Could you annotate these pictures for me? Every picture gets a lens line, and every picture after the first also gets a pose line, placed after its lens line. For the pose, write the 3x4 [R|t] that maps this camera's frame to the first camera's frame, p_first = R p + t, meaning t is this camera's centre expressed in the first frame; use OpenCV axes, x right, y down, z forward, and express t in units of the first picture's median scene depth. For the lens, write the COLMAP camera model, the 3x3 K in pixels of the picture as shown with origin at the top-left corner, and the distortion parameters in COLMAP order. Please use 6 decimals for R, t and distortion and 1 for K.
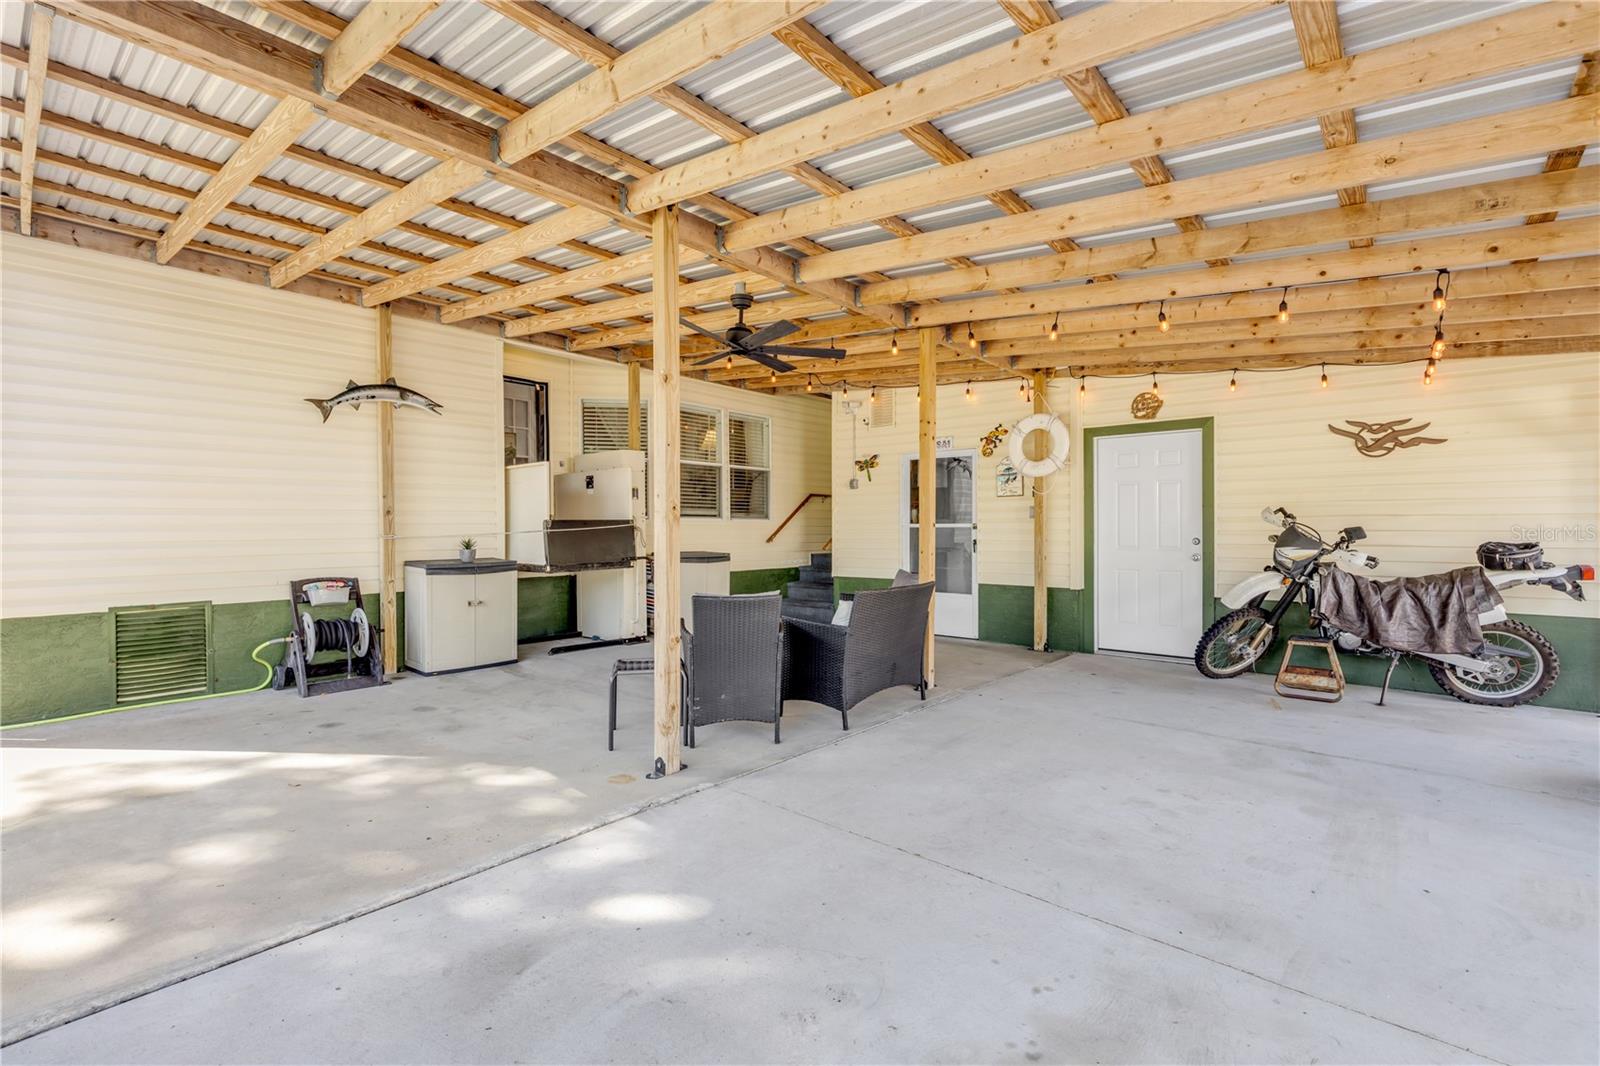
lens RADIAL K [[710.0, 0, 793.9], [0, 710.0, 532.3], [0, 0, 1]] dist [-0.001496, -0.000265]
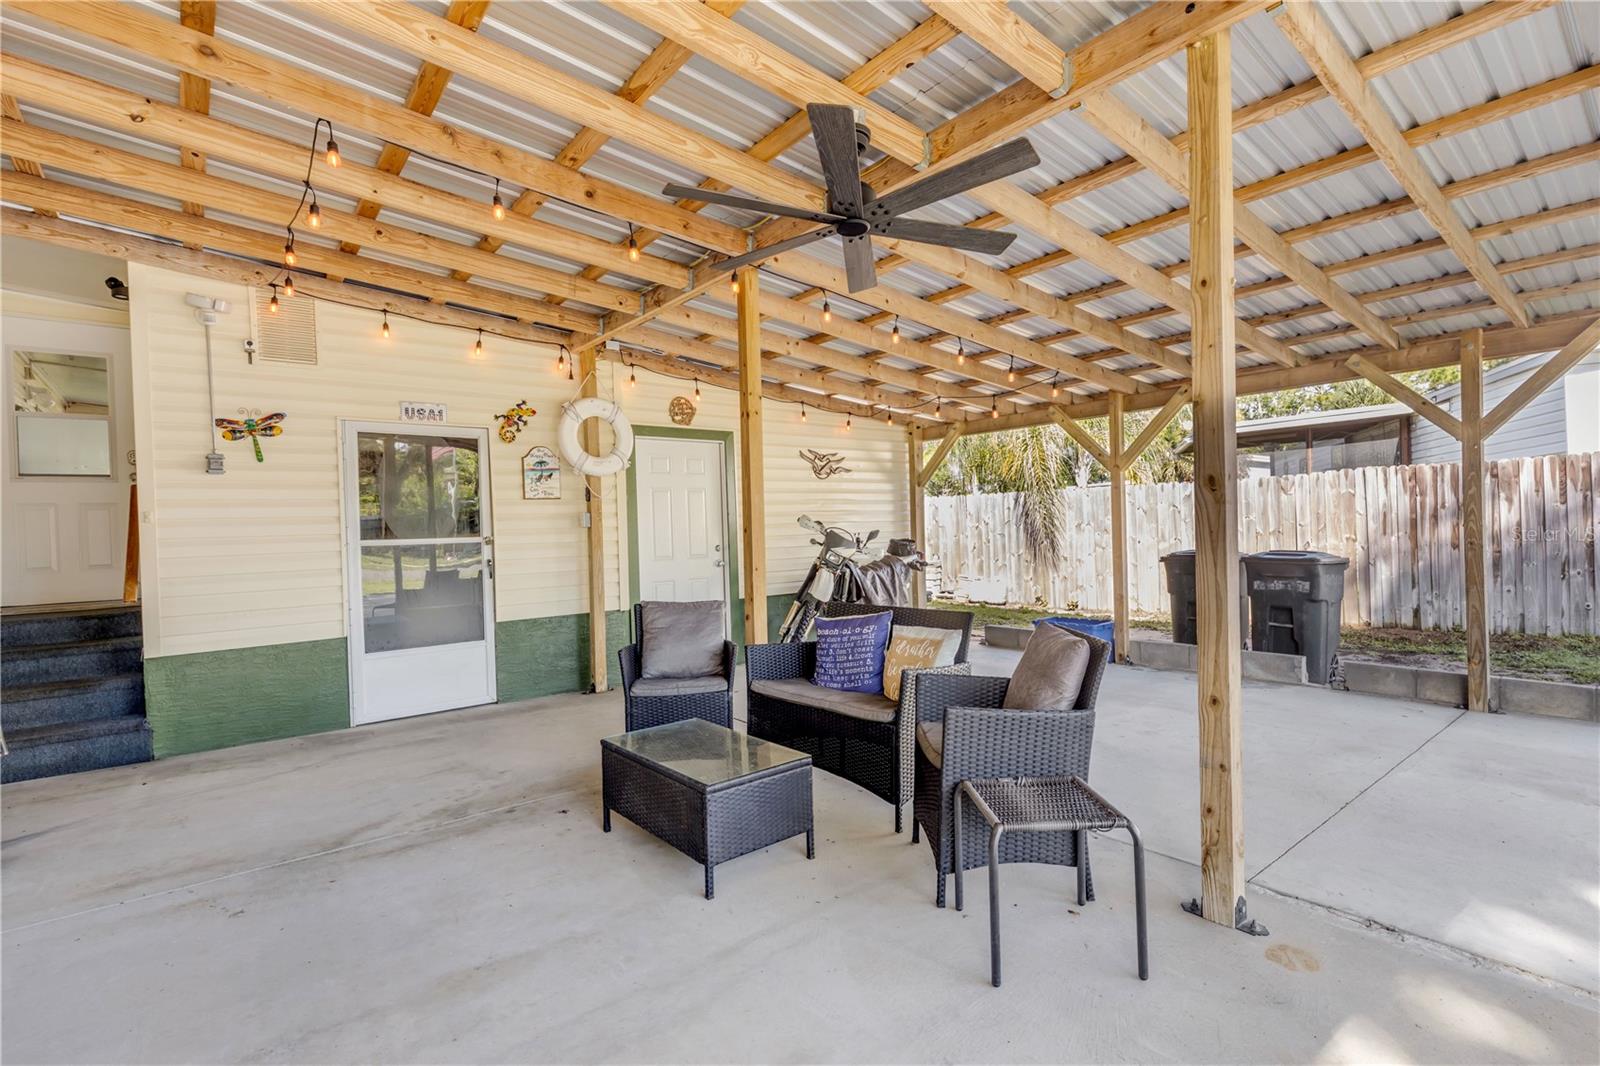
lens RADIAL K [[751.6, 0, 797.8], [0, 751.6, 528.9], [0, 0, 1]] dist [0.002461, 0.000213]
pose [[0.164440, -0.008132, 0.986354, -0.489134], [0.031564, 0.999497, 0.002978, -0.014949], [-0.985882, 0.030643, 0.164614, 0.677700]]
